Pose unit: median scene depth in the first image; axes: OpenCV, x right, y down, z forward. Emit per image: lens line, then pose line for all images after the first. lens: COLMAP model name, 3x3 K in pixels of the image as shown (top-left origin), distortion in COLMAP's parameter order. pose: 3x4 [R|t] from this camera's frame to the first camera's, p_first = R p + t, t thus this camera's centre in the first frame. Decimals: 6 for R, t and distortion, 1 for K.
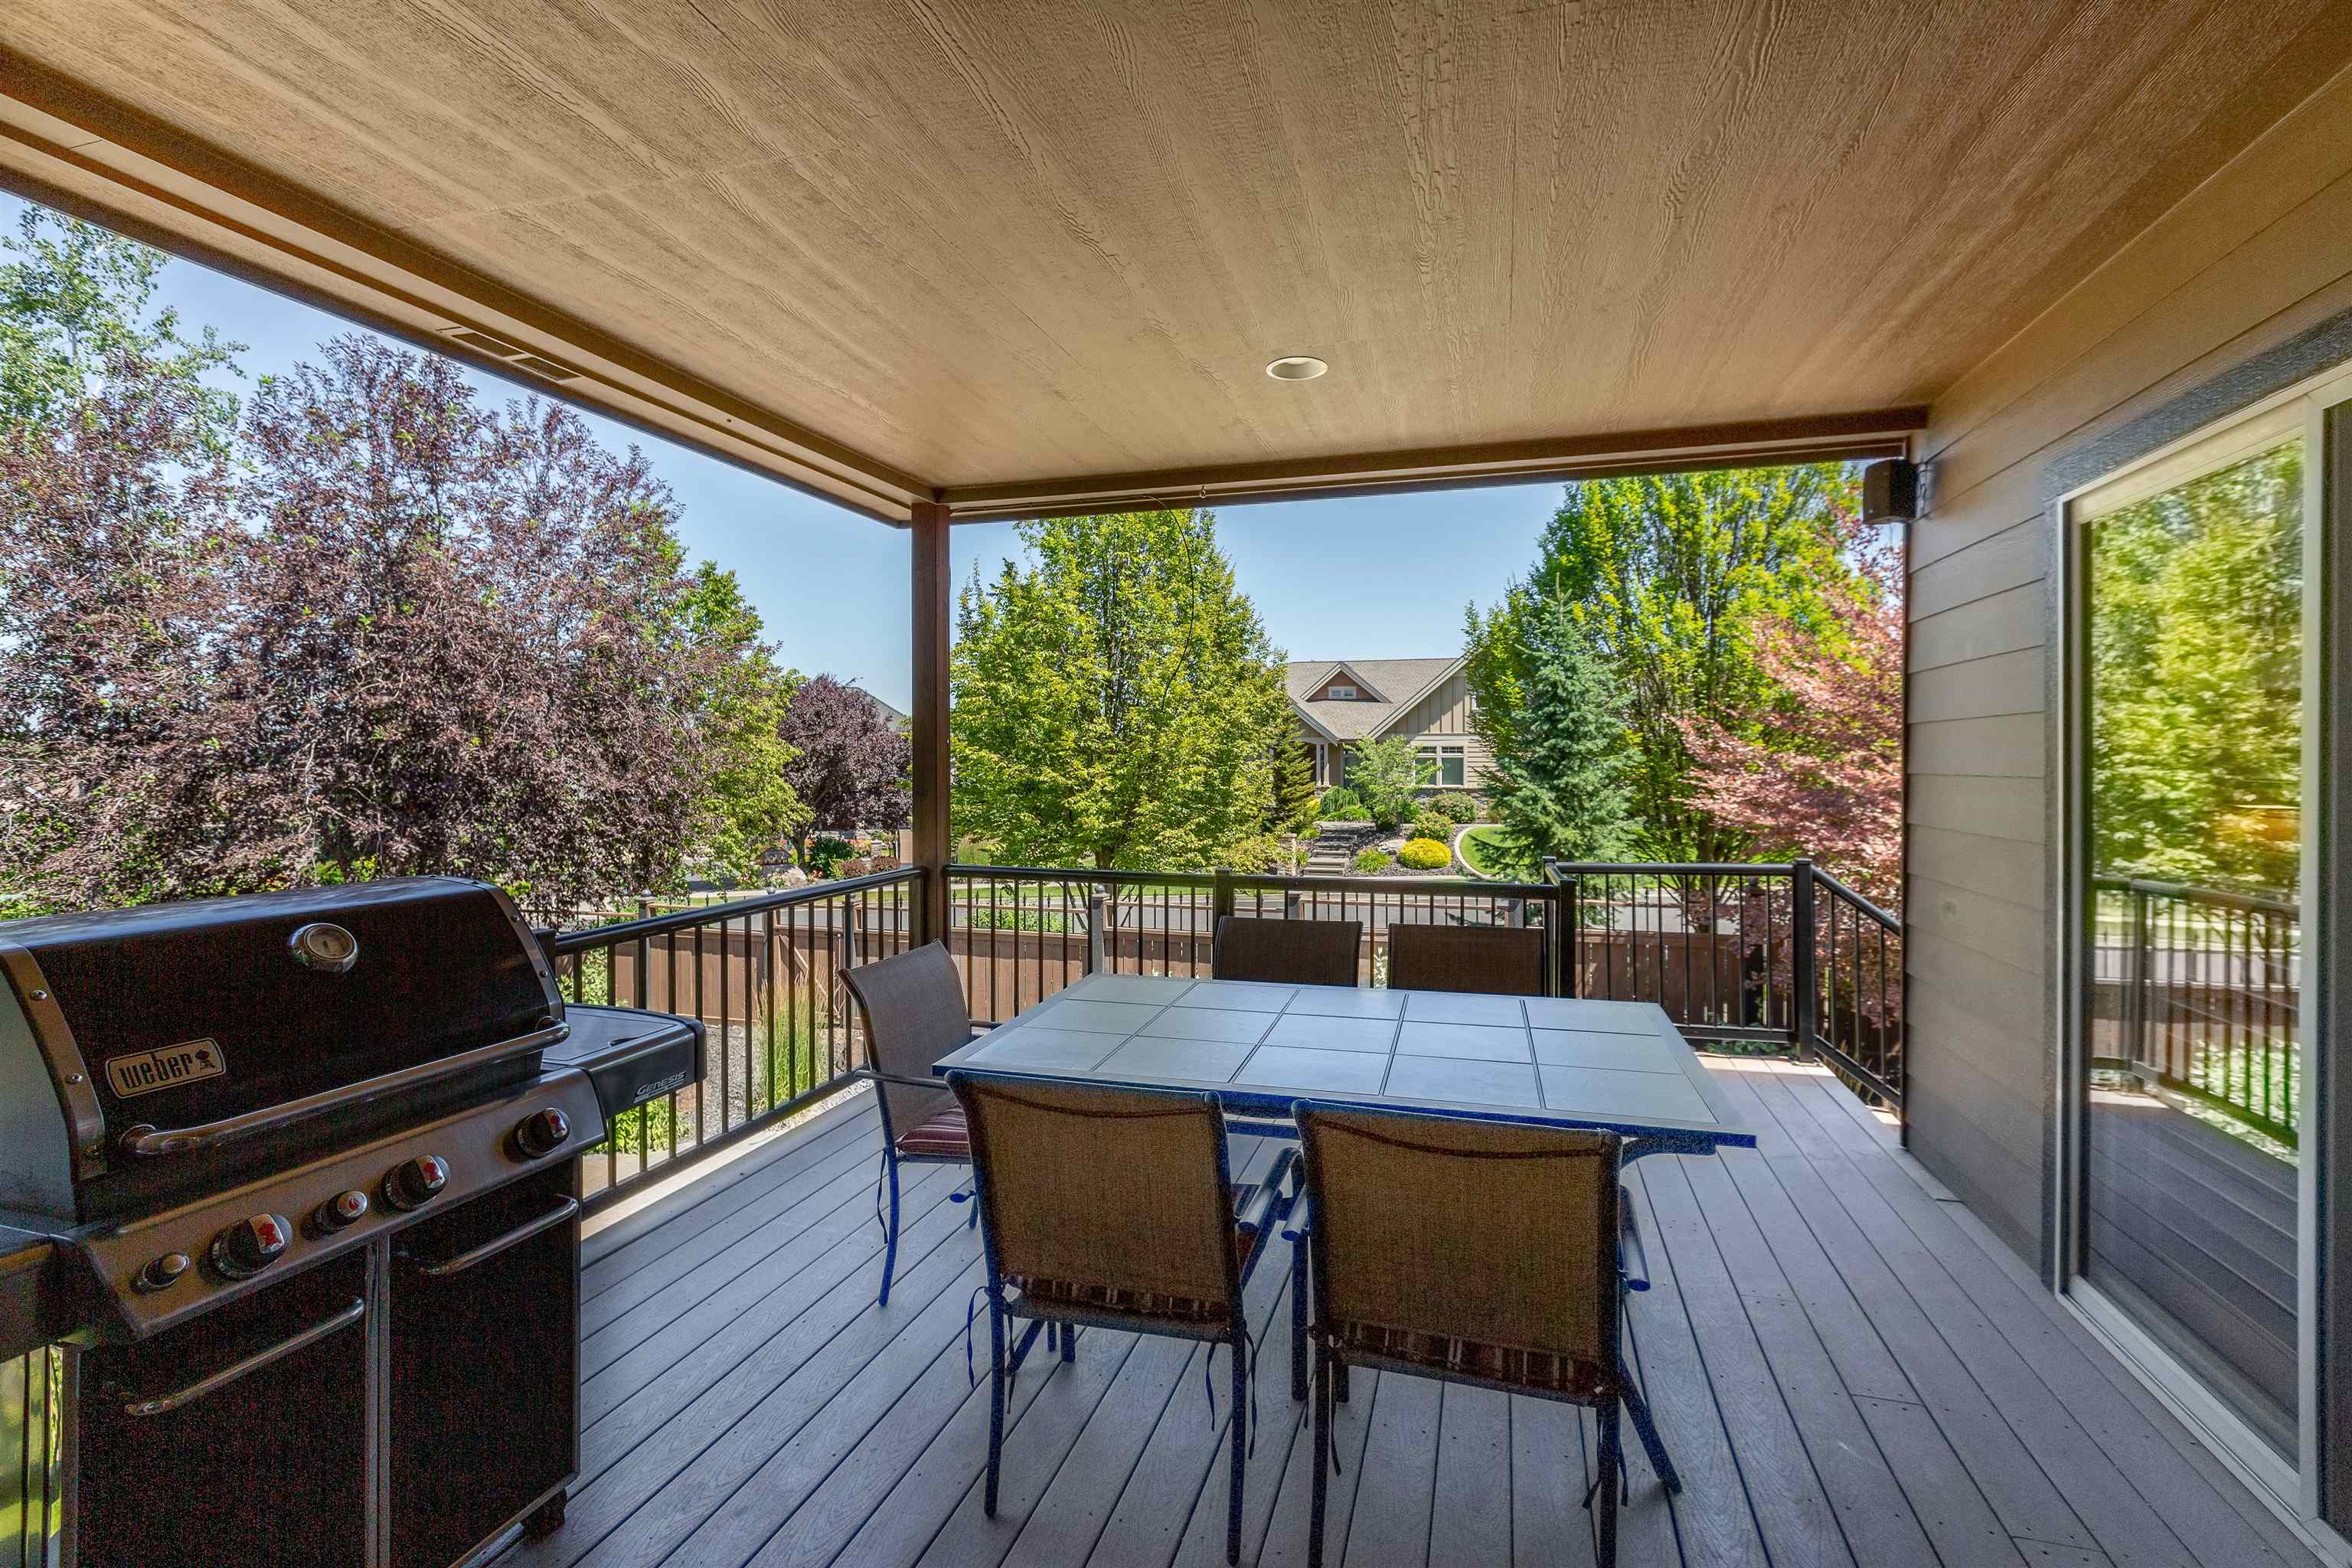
lens RADIAL K [[1058.2, 0, 1170.0], [0, 1058.2, 770.8], [0, 0, 1]] dist [0.000353, -0.000307]
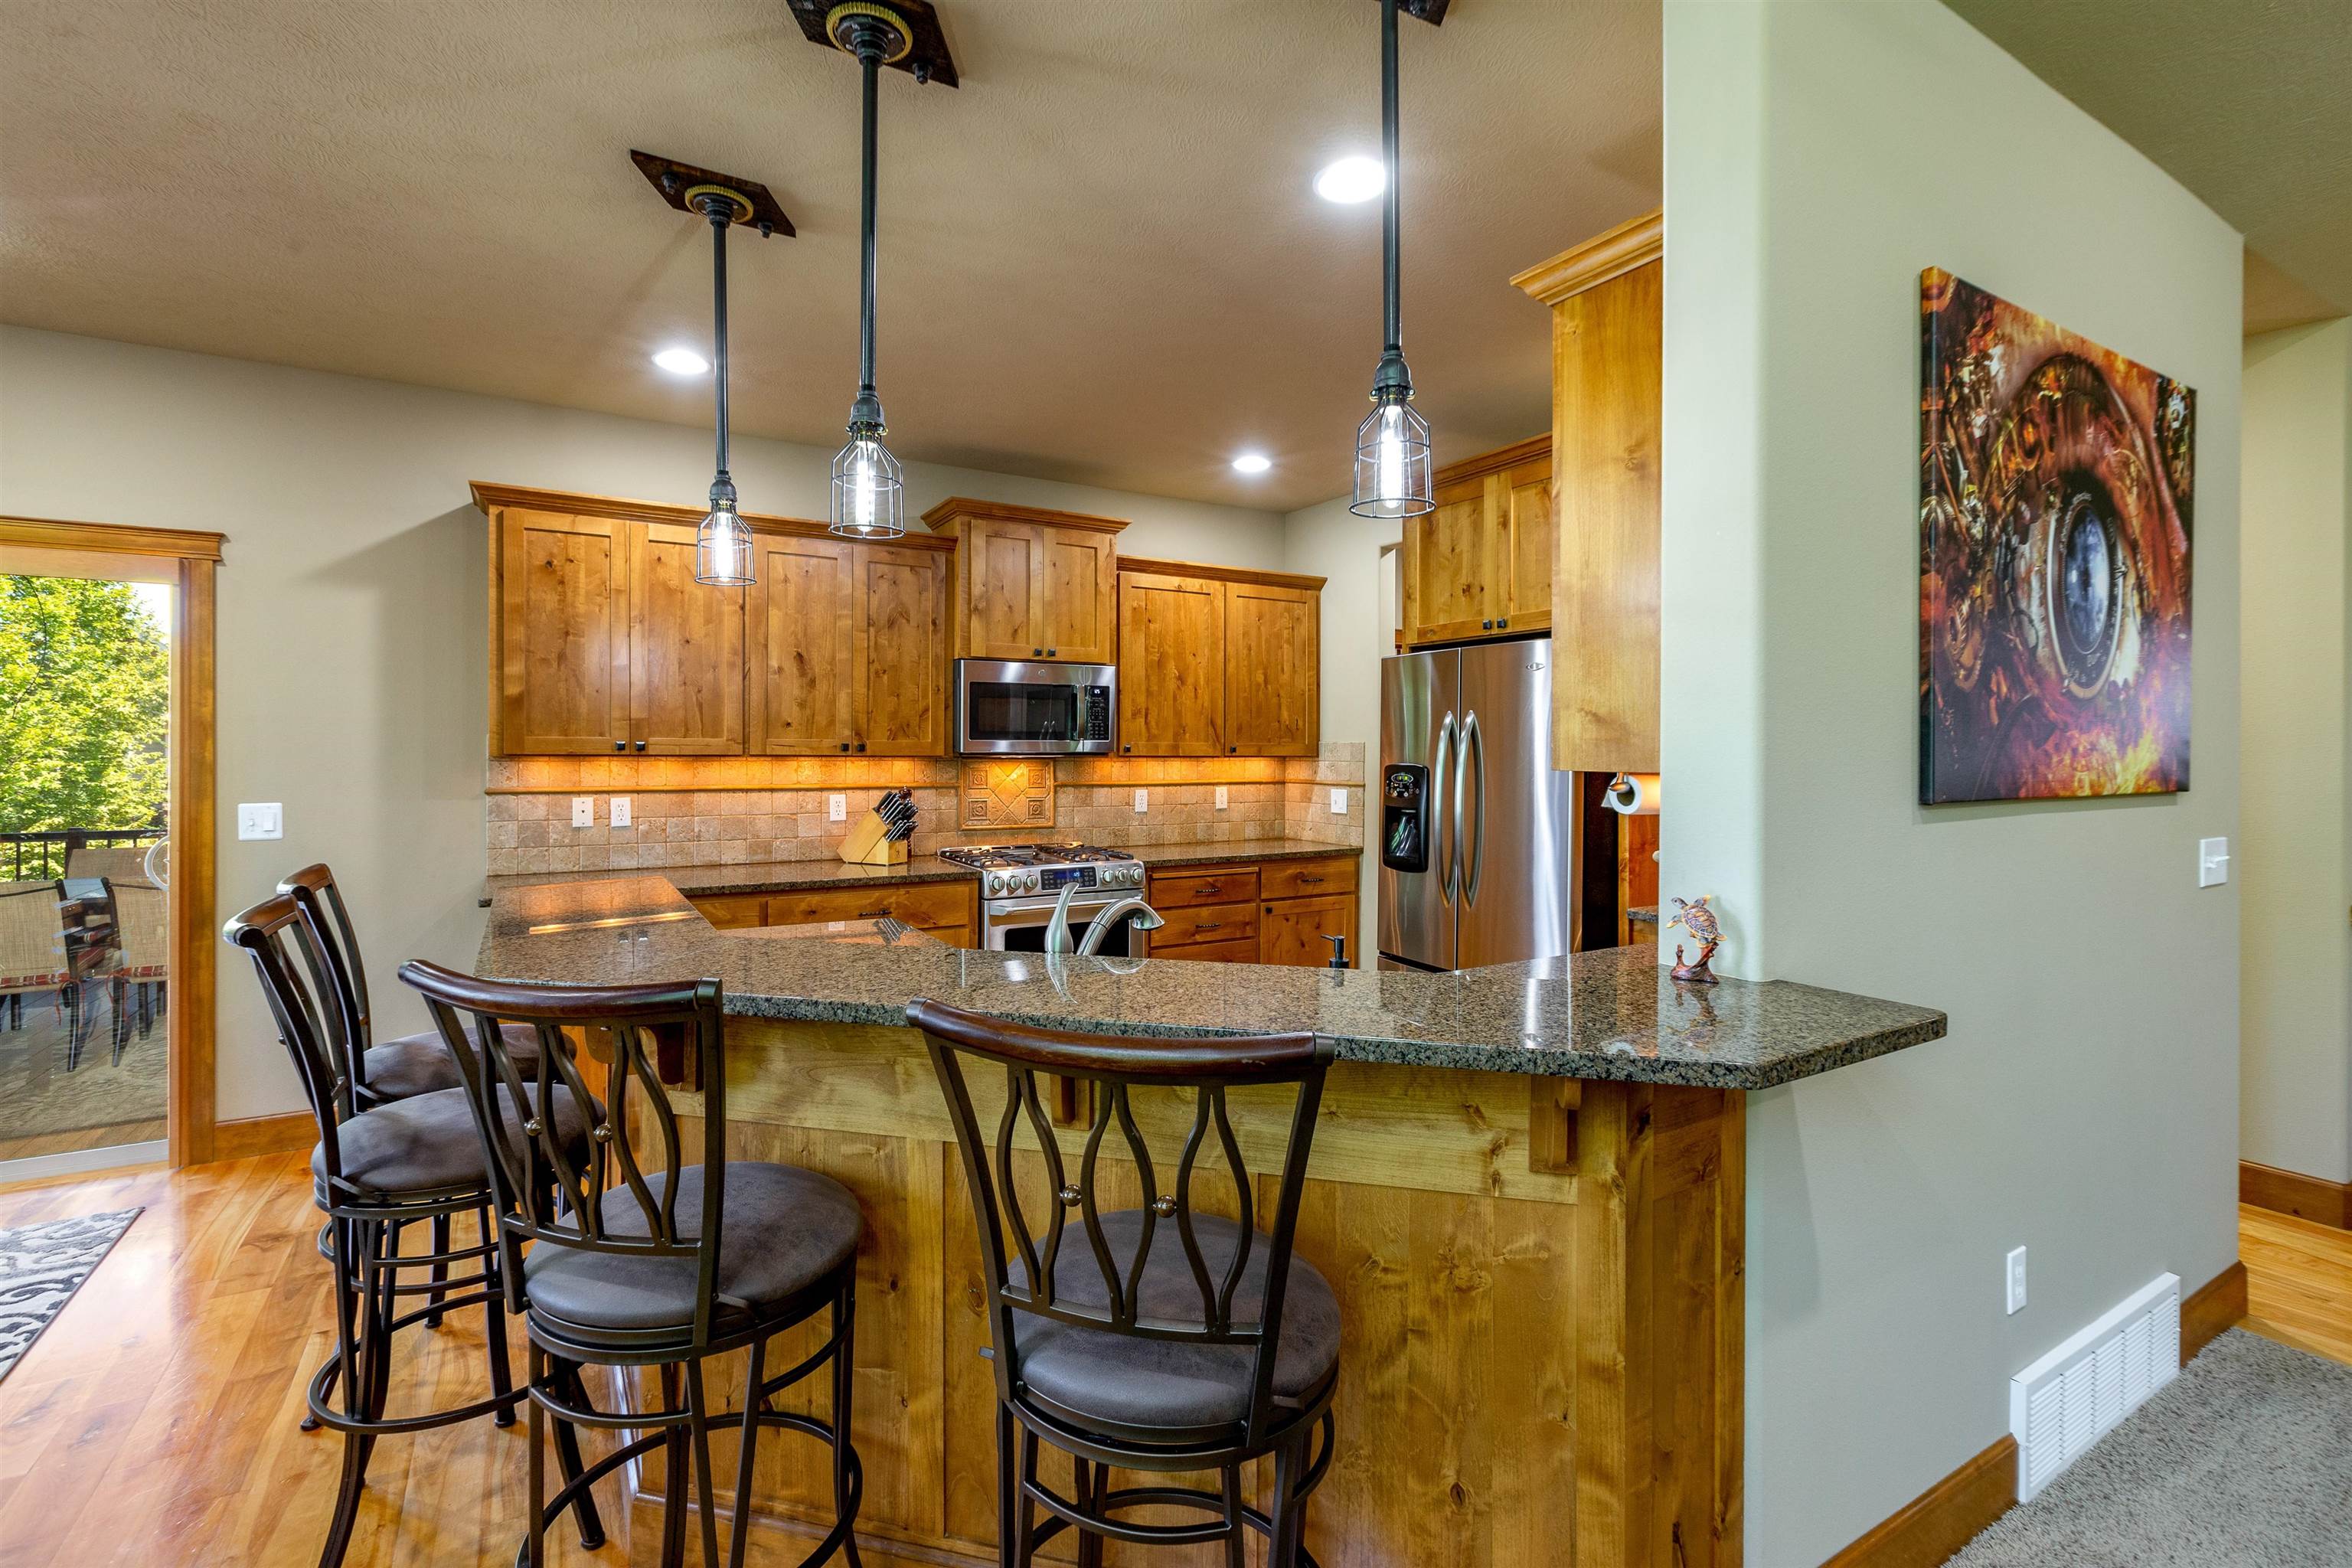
lens RADIAL K [[1058.2, 0, 1170.0], [0, 1058.2, 770.8], [0, 0, 1]] dist [0.000353, -0.000307]
pose [[0.661873, -0.001314, 0.749614, -0.016665], [-0.004571, 0.999973, 0.005788, -0.004802], [-0.749602, -0.007258, 0.661849, -0.275248]]
